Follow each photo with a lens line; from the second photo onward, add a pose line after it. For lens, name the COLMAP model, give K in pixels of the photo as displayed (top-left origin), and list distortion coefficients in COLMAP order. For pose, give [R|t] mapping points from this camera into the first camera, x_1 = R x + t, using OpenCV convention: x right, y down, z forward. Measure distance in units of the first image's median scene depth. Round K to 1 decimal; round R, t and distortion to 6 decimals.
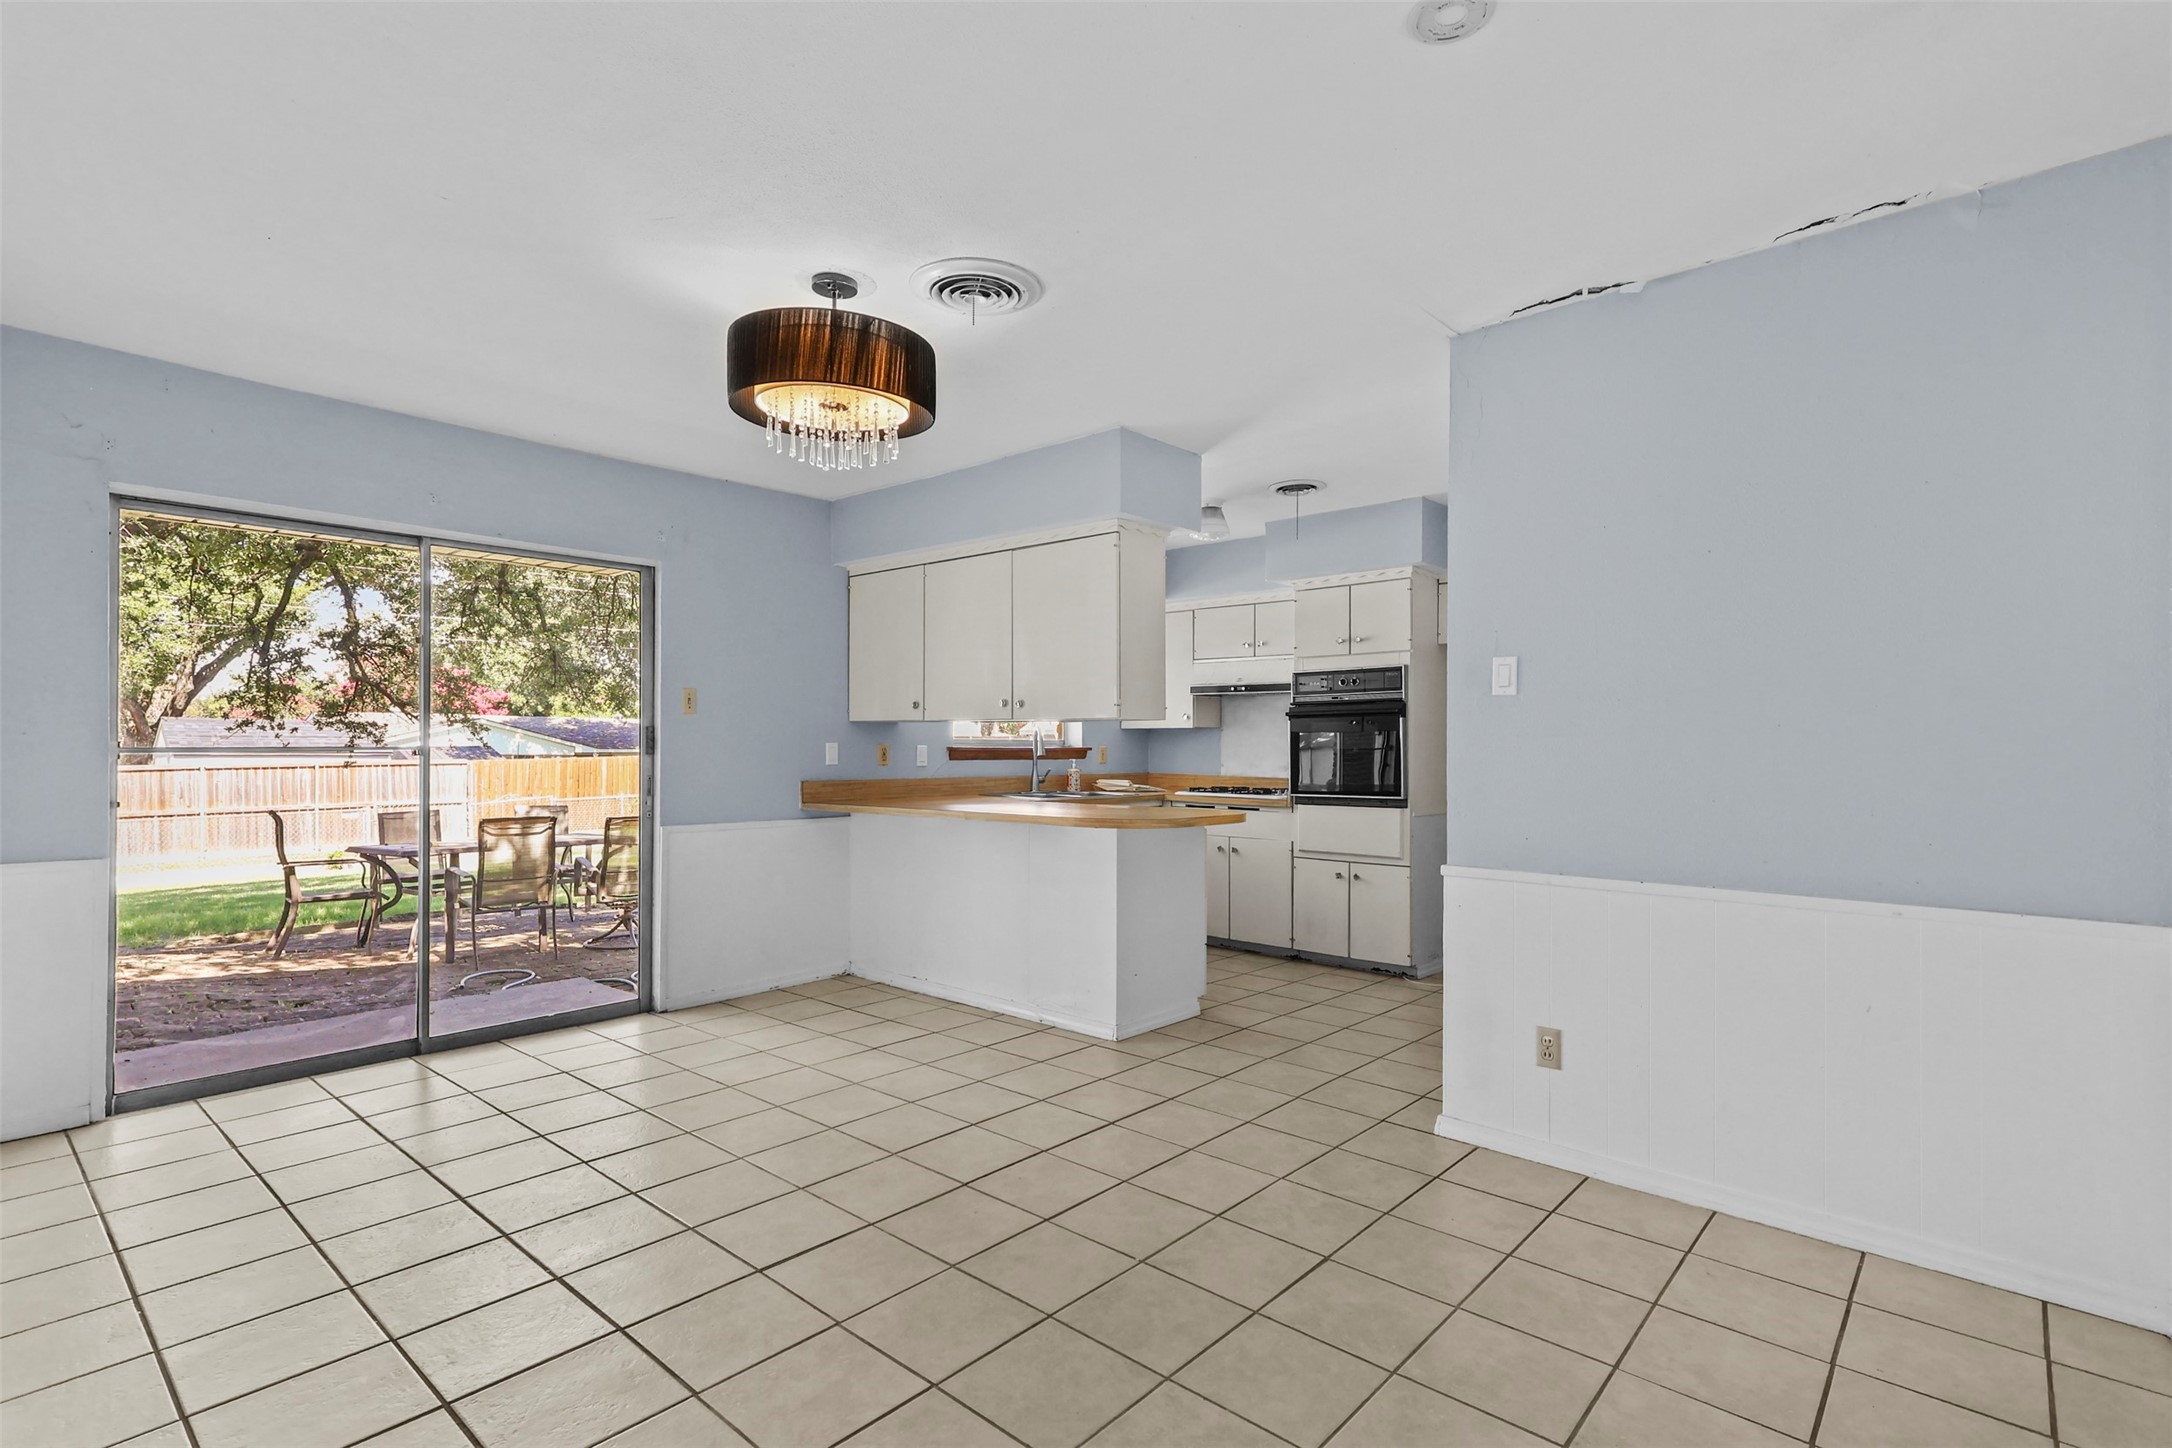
lens RADIAL K [[999.5, 0, 1097.5], [0, 999.5, 726.6], [0, 0, 1]] dist [0.001062, 0.000709]
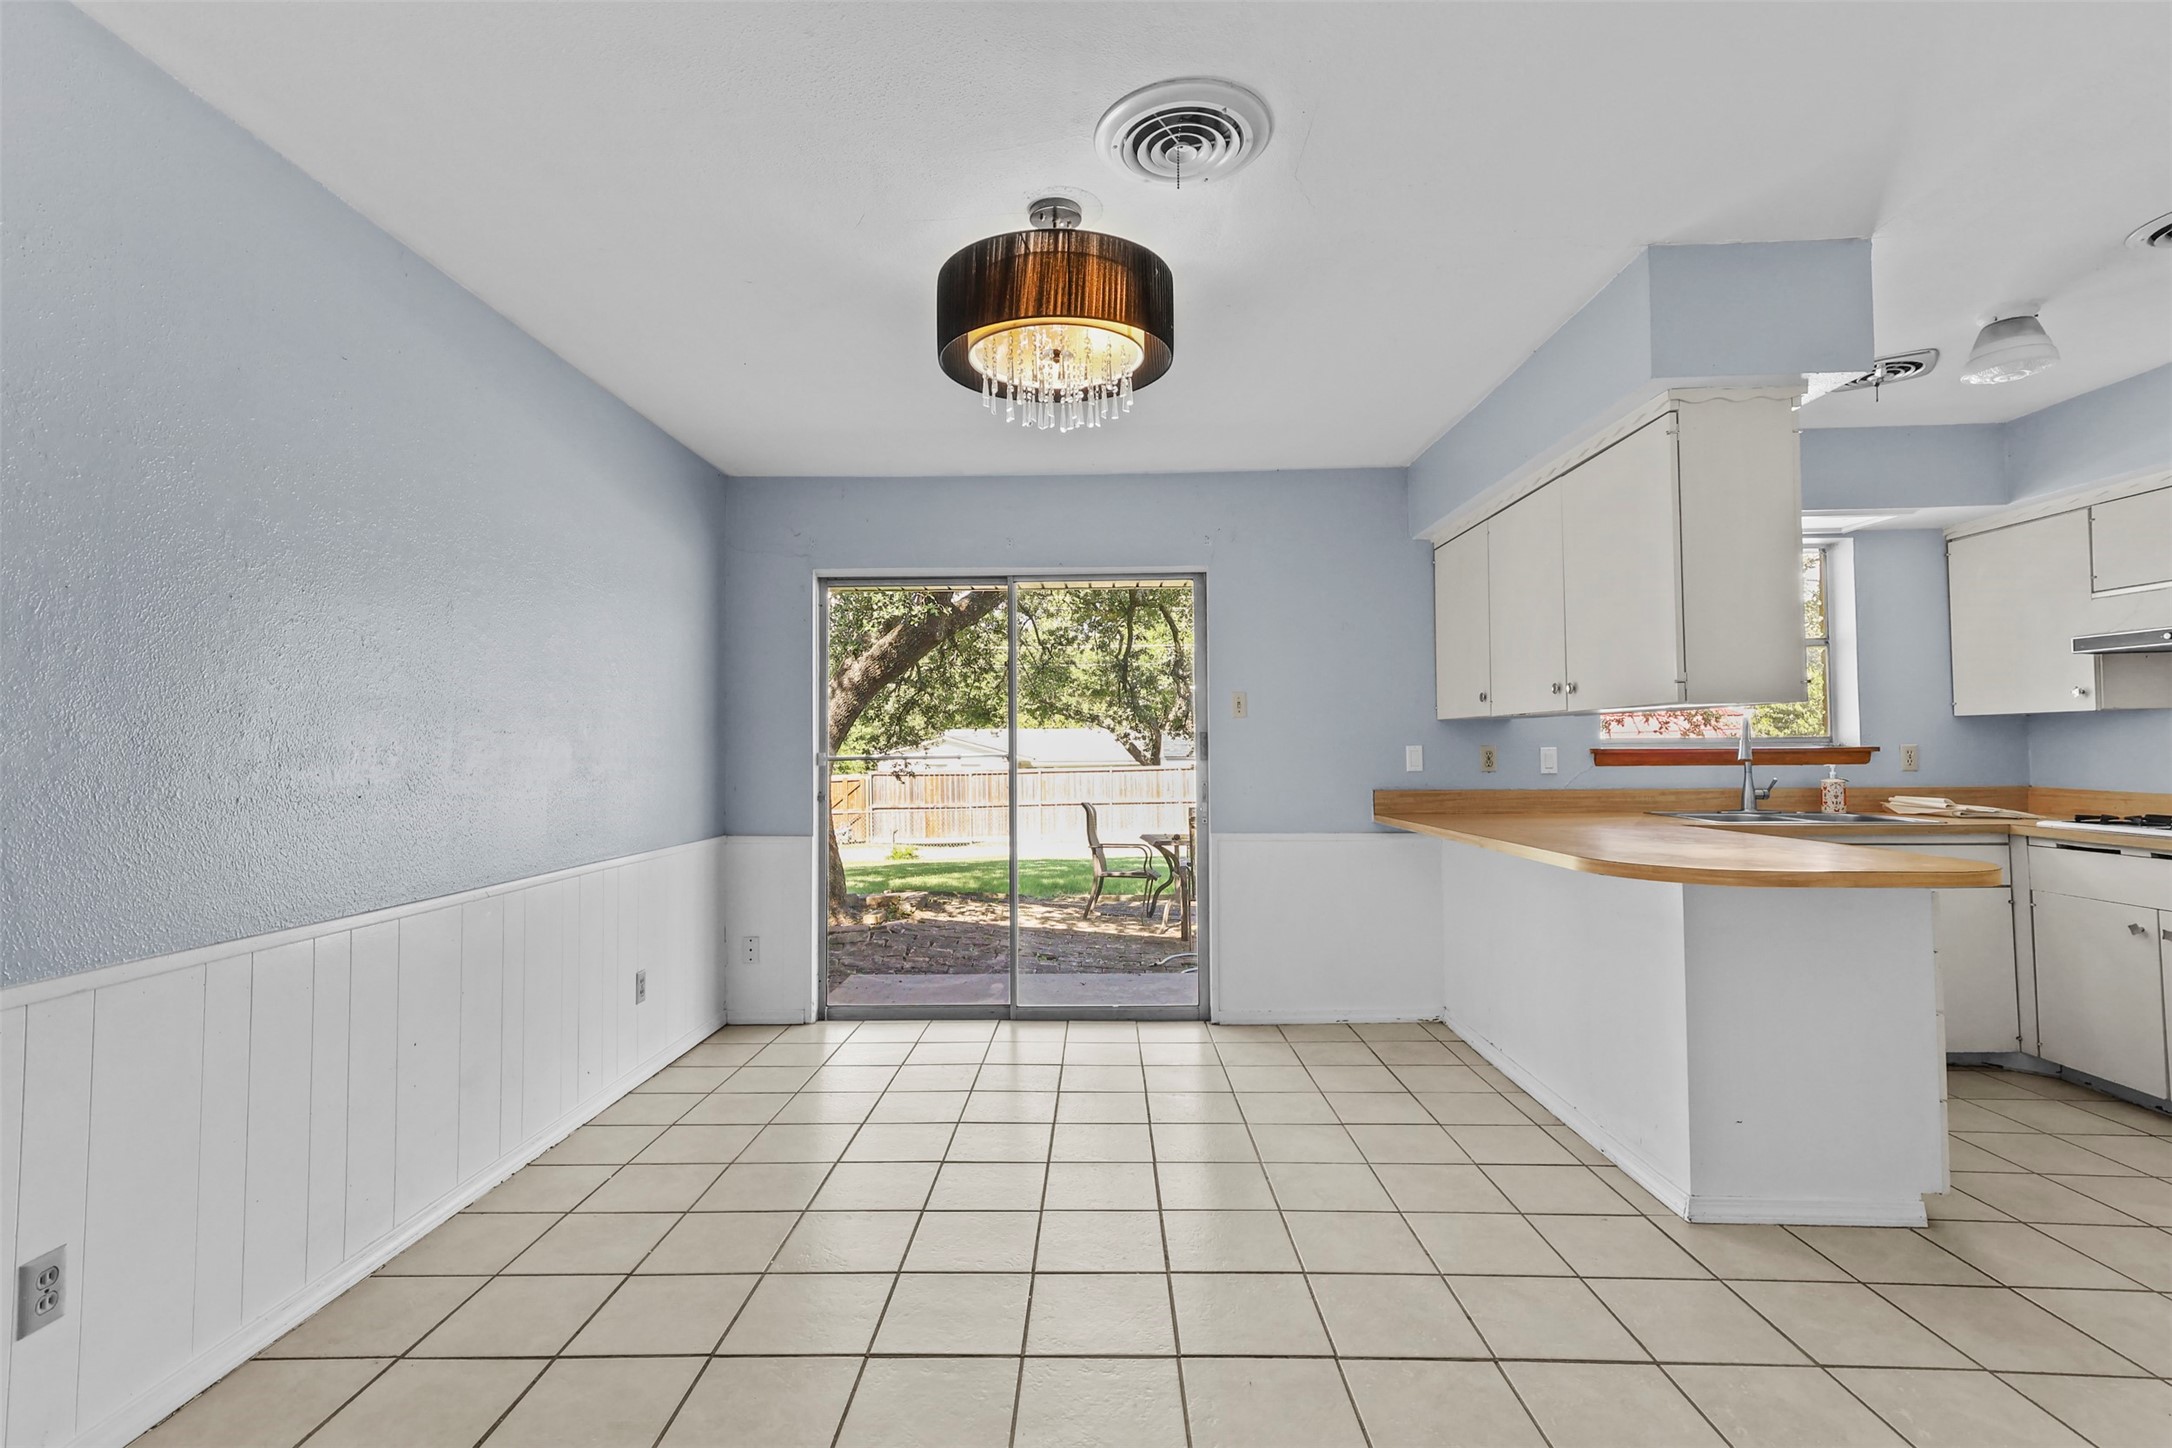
lens RADIAL K [[981.6, 0, 1077.2], [0, 981.6, 709.8], [0, 0, 1]] dist [-0.000237, 0.008872]
pose [[0.648640, -0.041238, -0.759978, 0.189510], [0.026152, 0.999149, -0.031895, 0.004765], [0.760646, 0.000813, 0.649166, 0.236038]]
